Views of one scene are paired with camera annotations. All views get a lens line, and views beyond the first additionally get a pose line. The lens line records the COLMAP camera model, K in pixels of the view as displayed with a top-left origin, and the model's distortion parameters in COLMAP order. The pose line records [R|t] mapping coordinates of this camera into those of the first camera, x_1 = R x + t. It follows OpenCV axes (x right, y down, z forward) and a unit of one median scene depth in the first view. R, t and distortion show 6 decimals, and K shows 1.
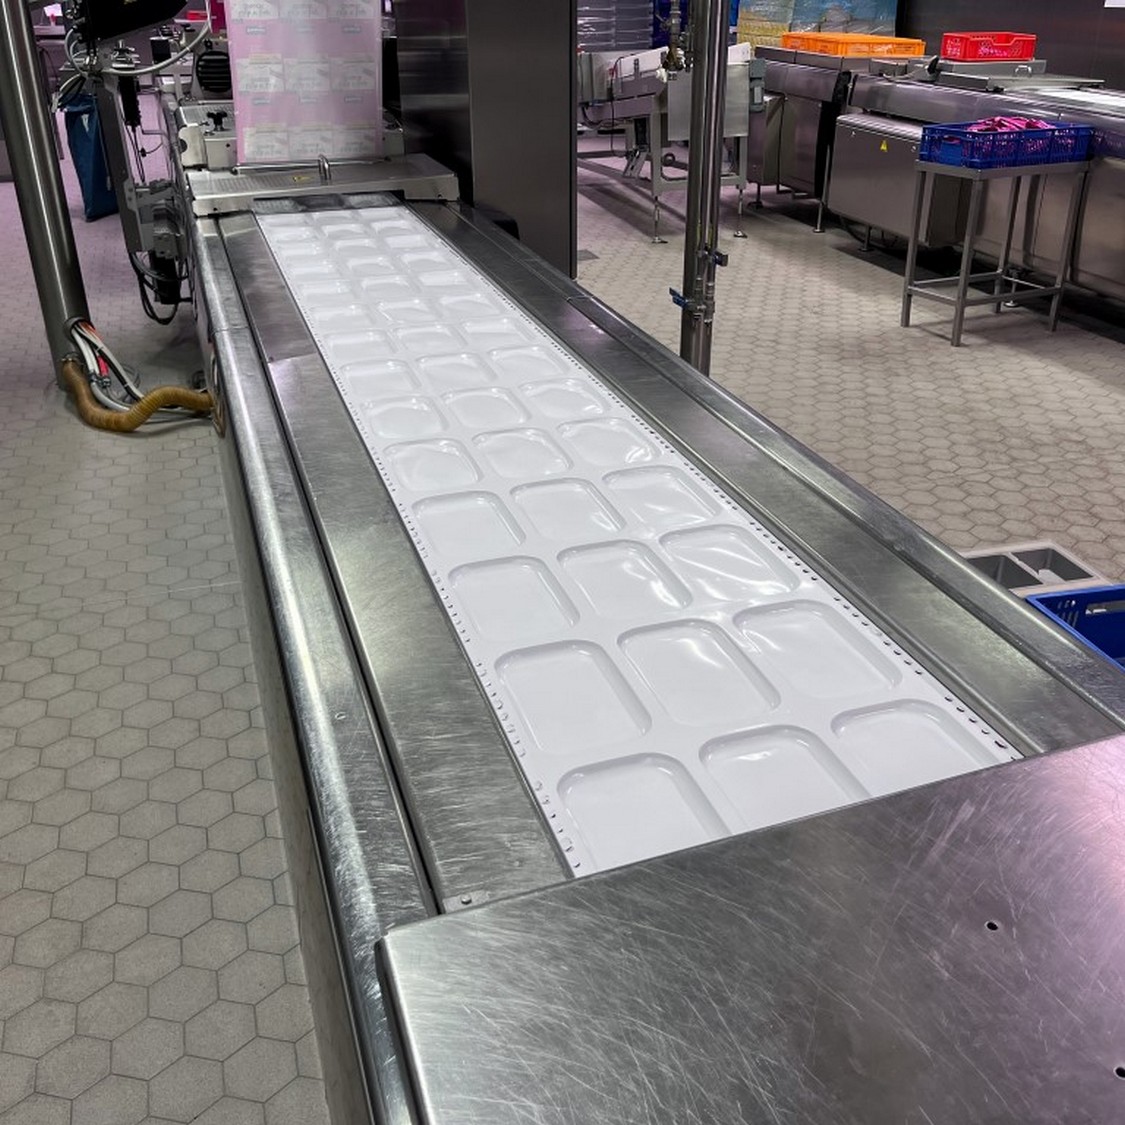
lens RADIAL K [[1134.9, 0, 550.2], [0, 1134.9, 563.6], [0, 0, 1]] dist [0.016636, 0.010408]
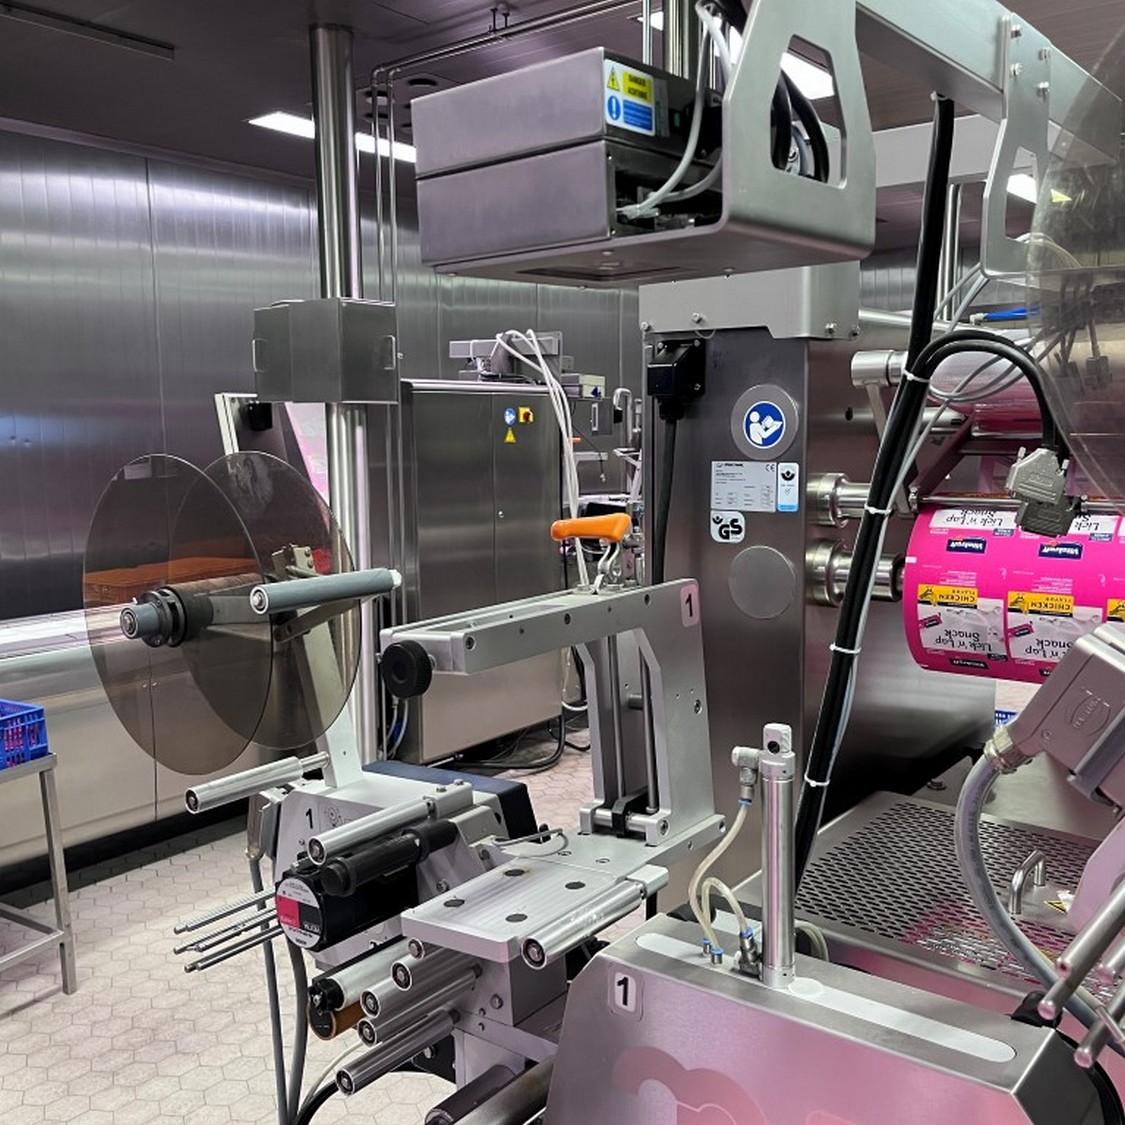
lens RADIAL K [[1134.9, 0, 550.2], [0, 1134.9, 563.6], [0, 0, 1]] dist [0.016636, 0.010408]
pose [[-0.555538, -0.098029, 0.825692, -0.345823], [0.394691, 0.842932, 0.365630, -0.546502], [-0.731844, 0.529014, -0.429590, 0.952711]]
